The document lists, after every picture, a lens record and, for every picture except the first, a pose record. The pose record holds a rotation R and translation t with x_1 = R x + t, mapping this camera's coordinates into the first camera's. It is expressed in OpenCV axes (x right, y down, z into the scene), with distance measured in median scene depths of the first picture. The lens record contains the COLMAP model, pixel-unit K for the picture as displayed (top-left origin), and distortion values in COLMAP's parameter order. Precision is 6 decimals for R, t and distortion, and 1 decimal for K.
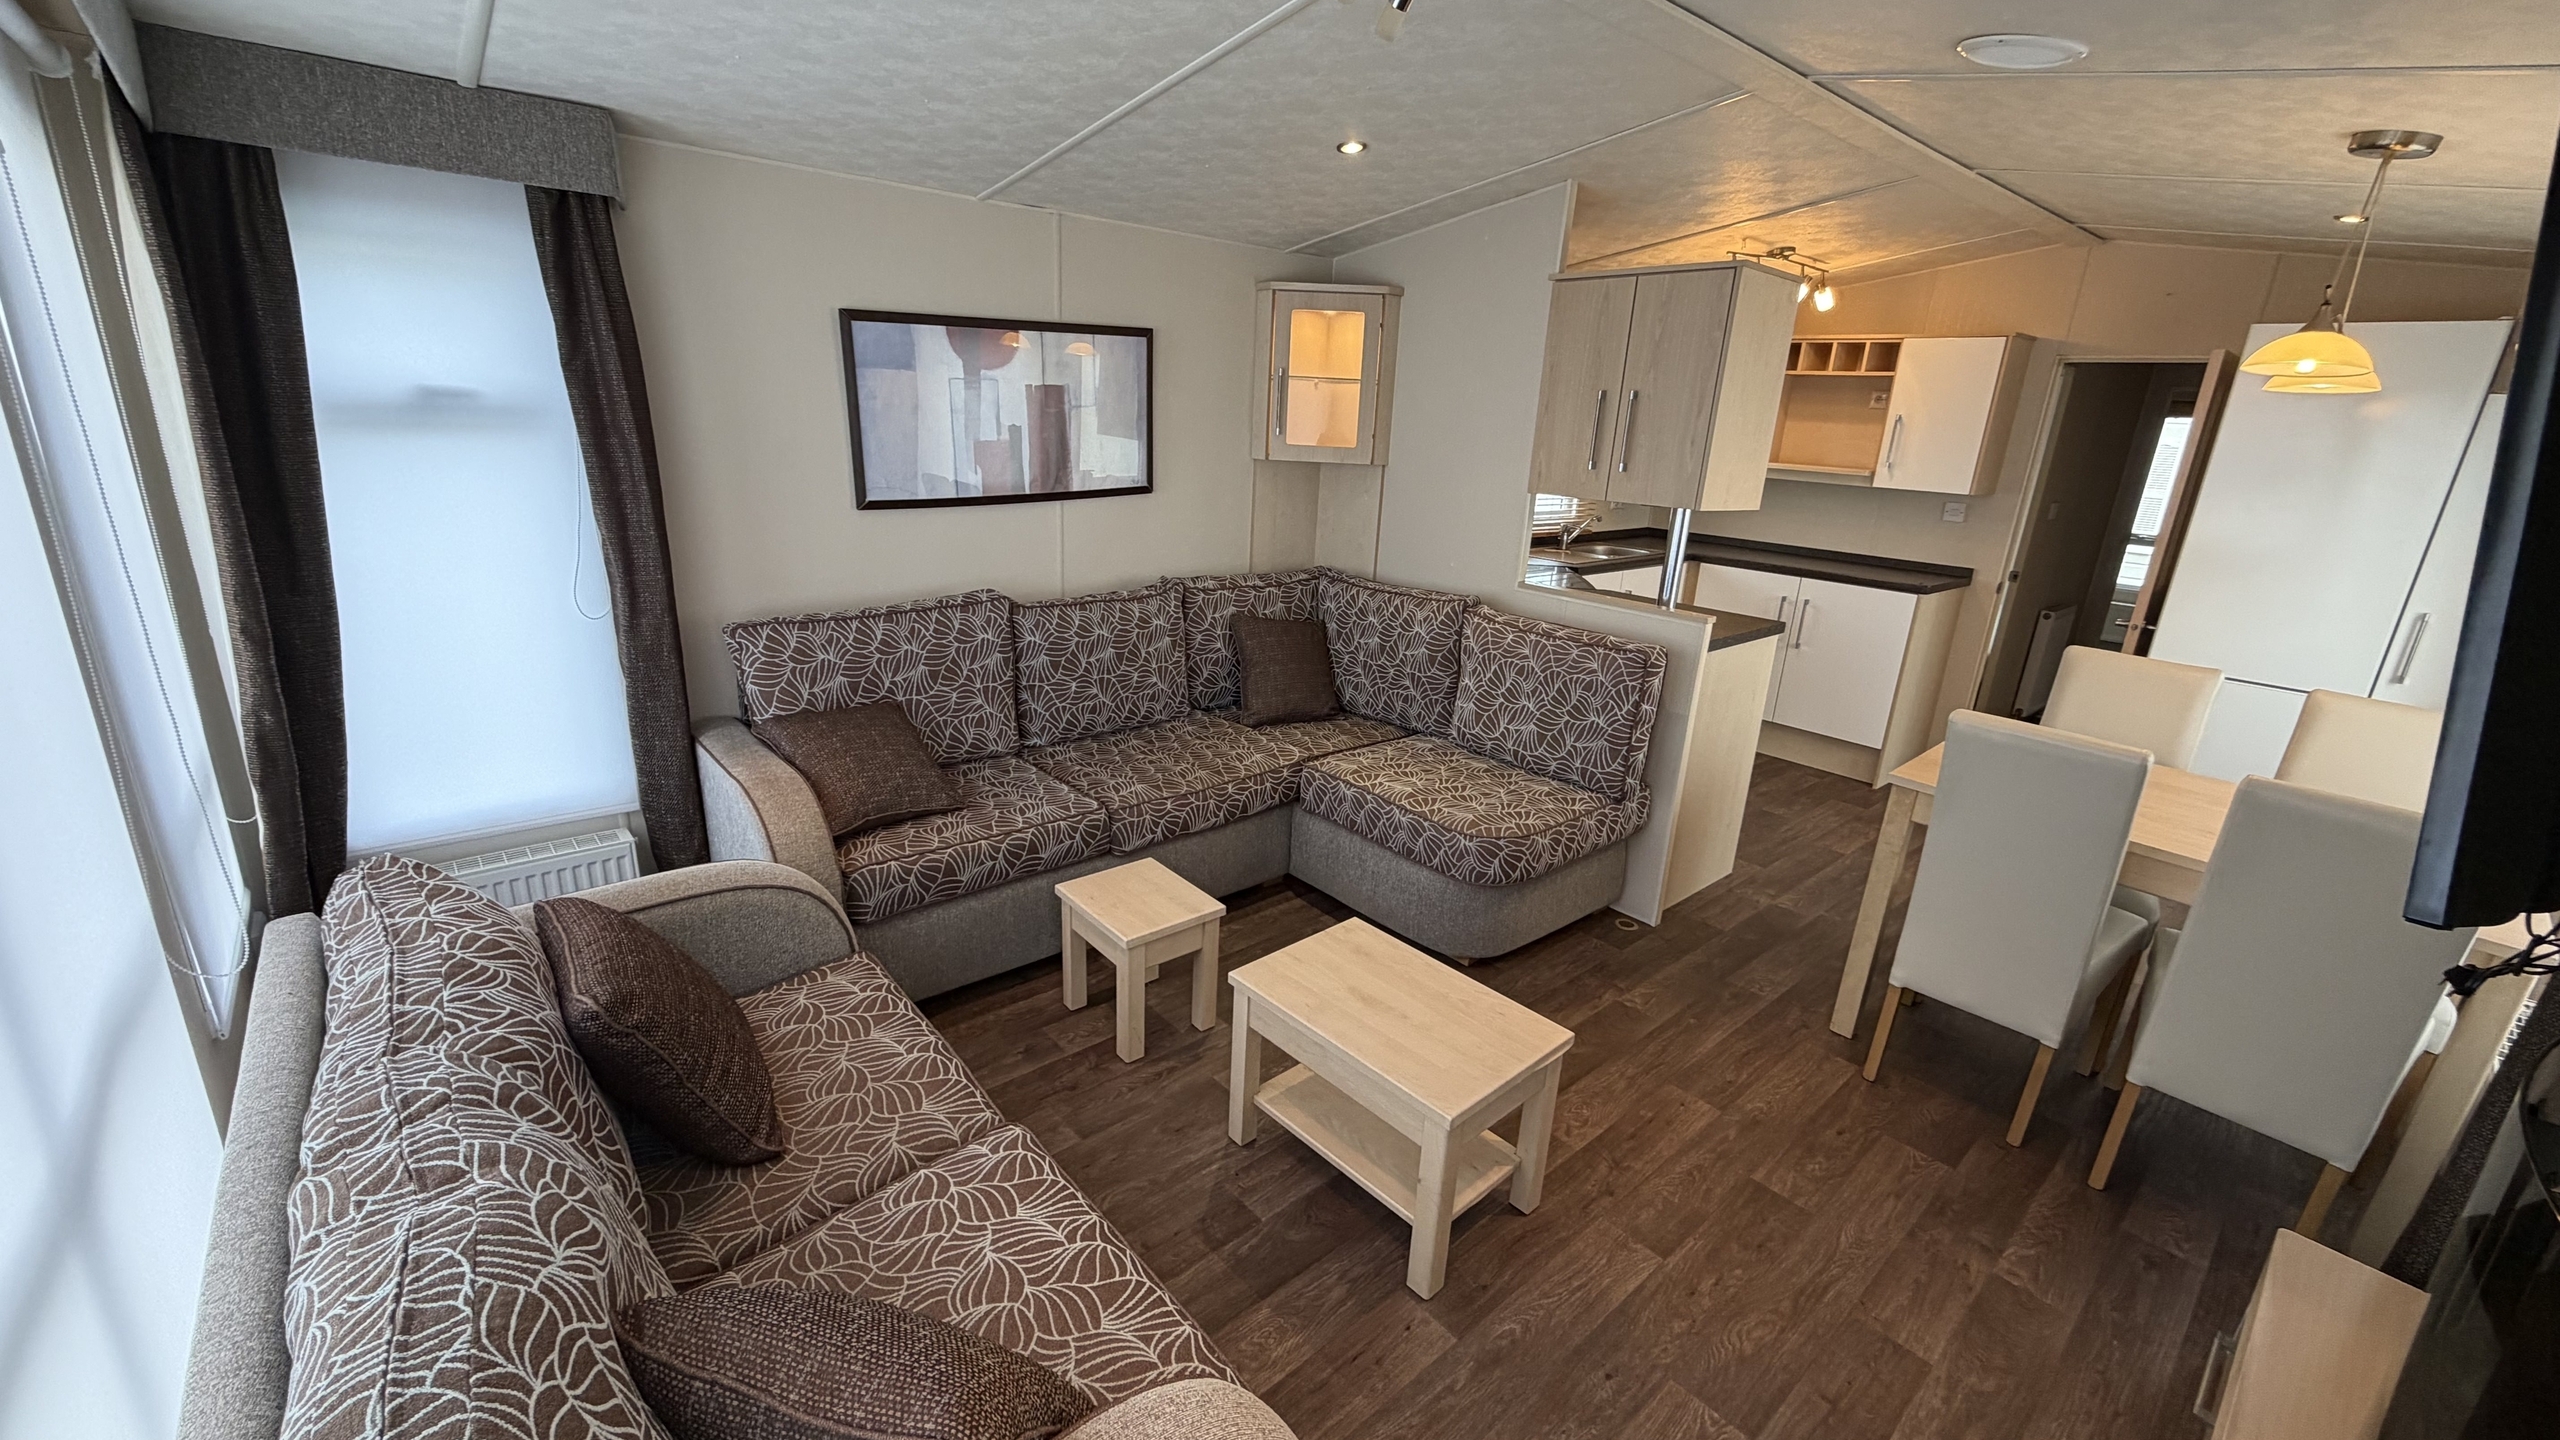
lens RADIAL K [[1029.7, 0, 1263.9], [0, 1029.7, 721.6], [0, 0, 1]] dist [0.001846, 0.000058]
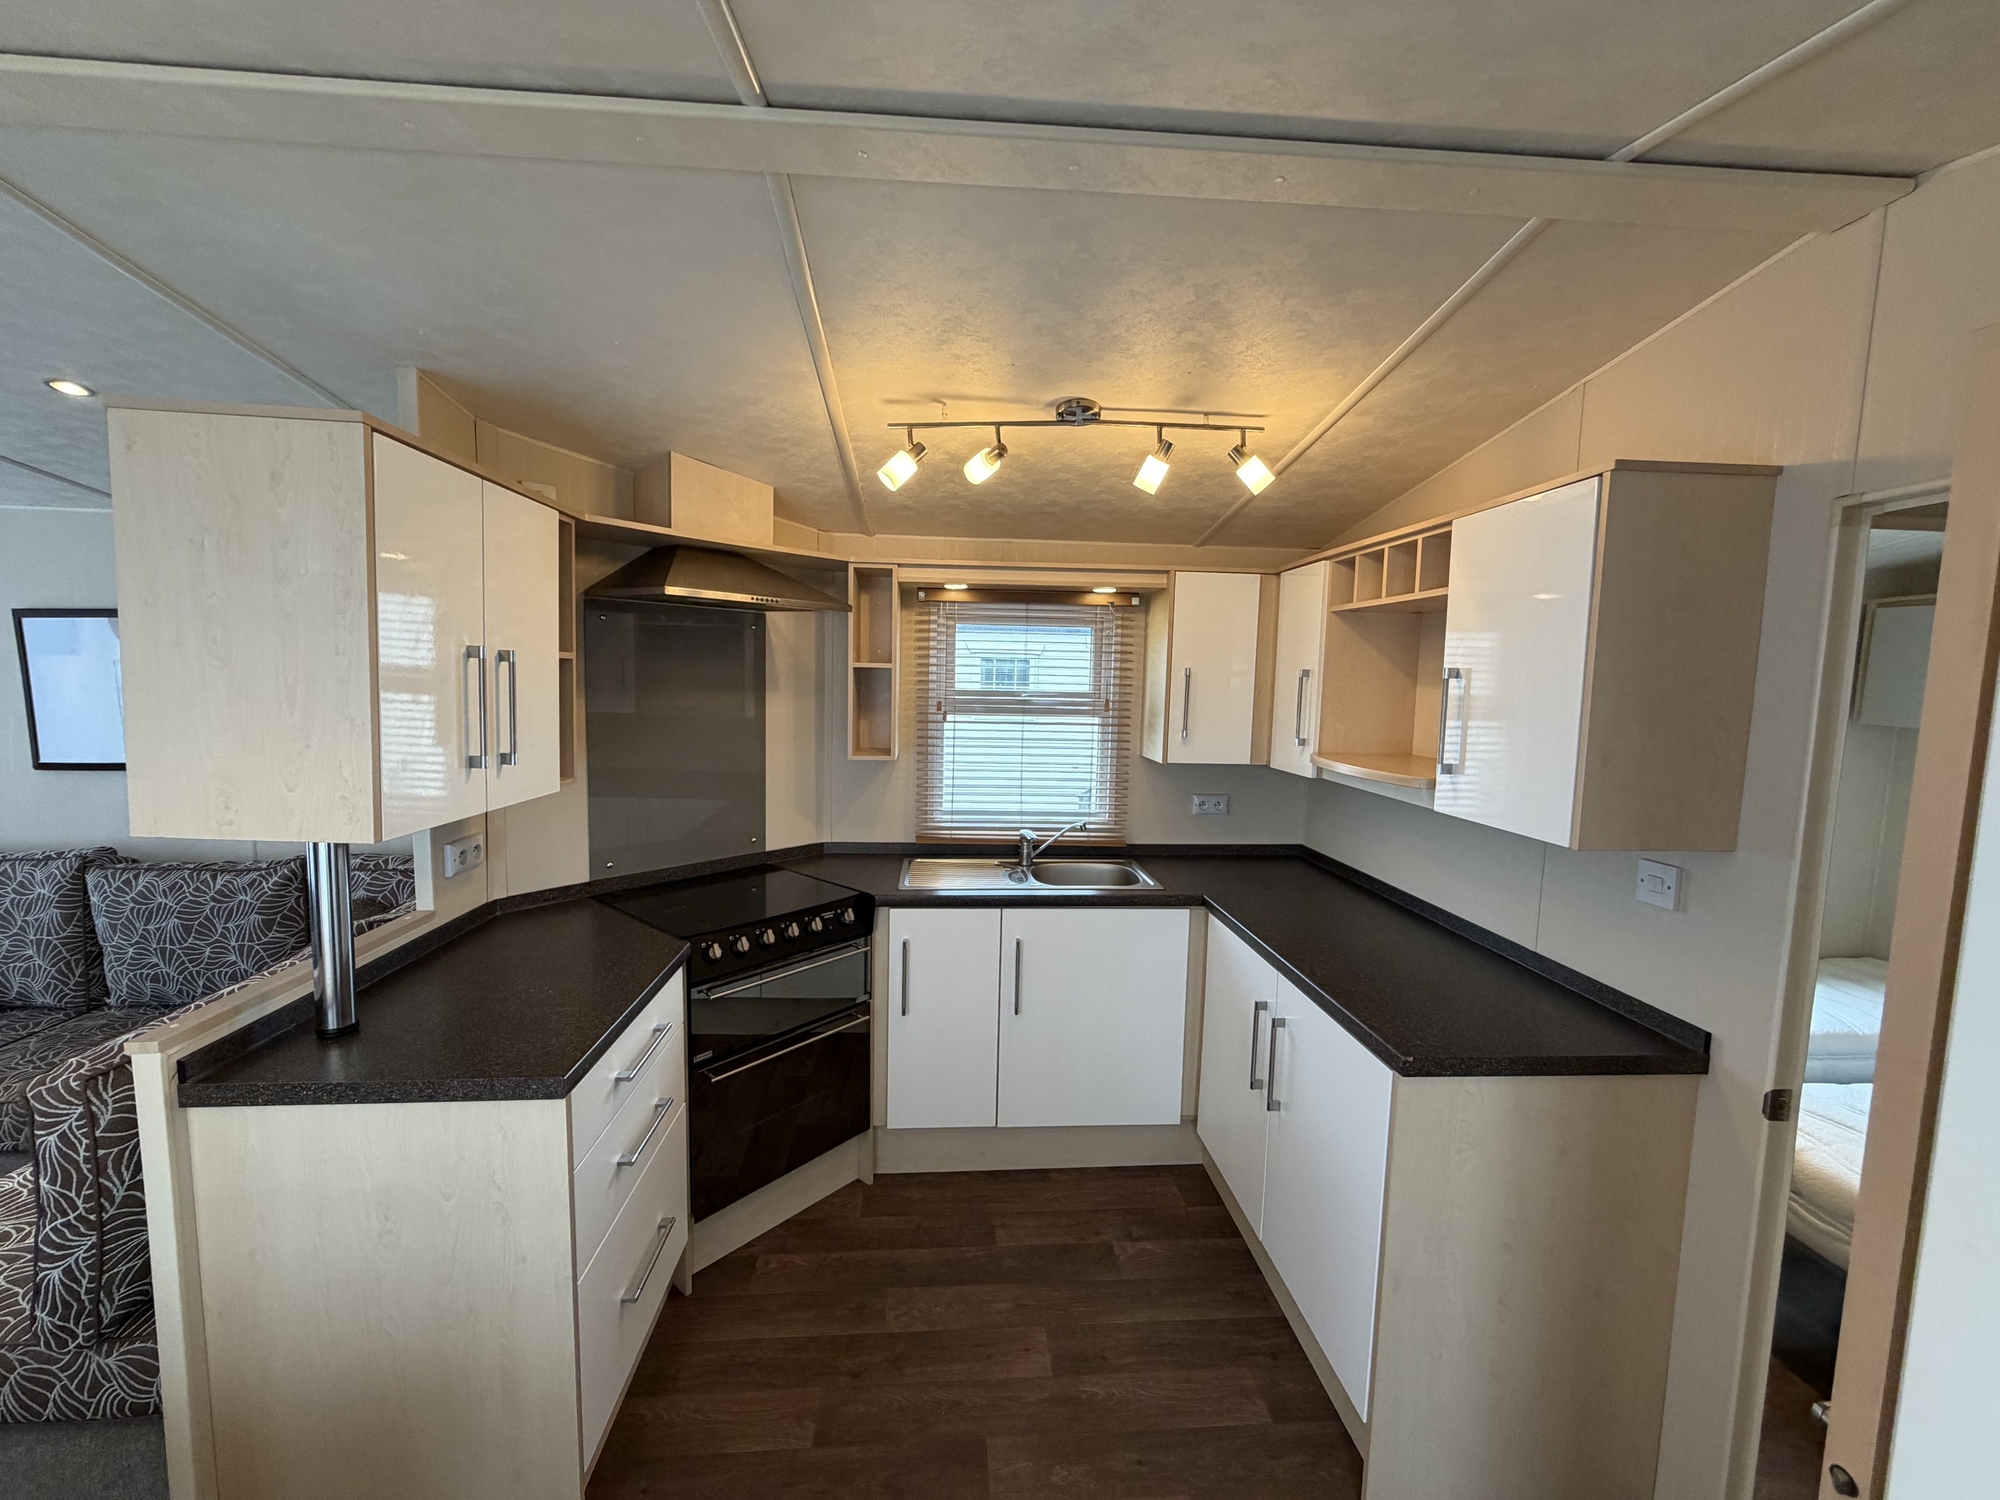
lens RADIAL K [[799.1, 0, 994.0], [0, 799.1, 748.9], [0, 0, 1]] dist [-0.008321, -0.000011]
pose [[0.803655, 0.029614, -0.594358, 0.953568], [-0.159902, 0.972776, -0.167742, -0.235638], [0.573210, 0.229846, 0.786512, 0.852150]]
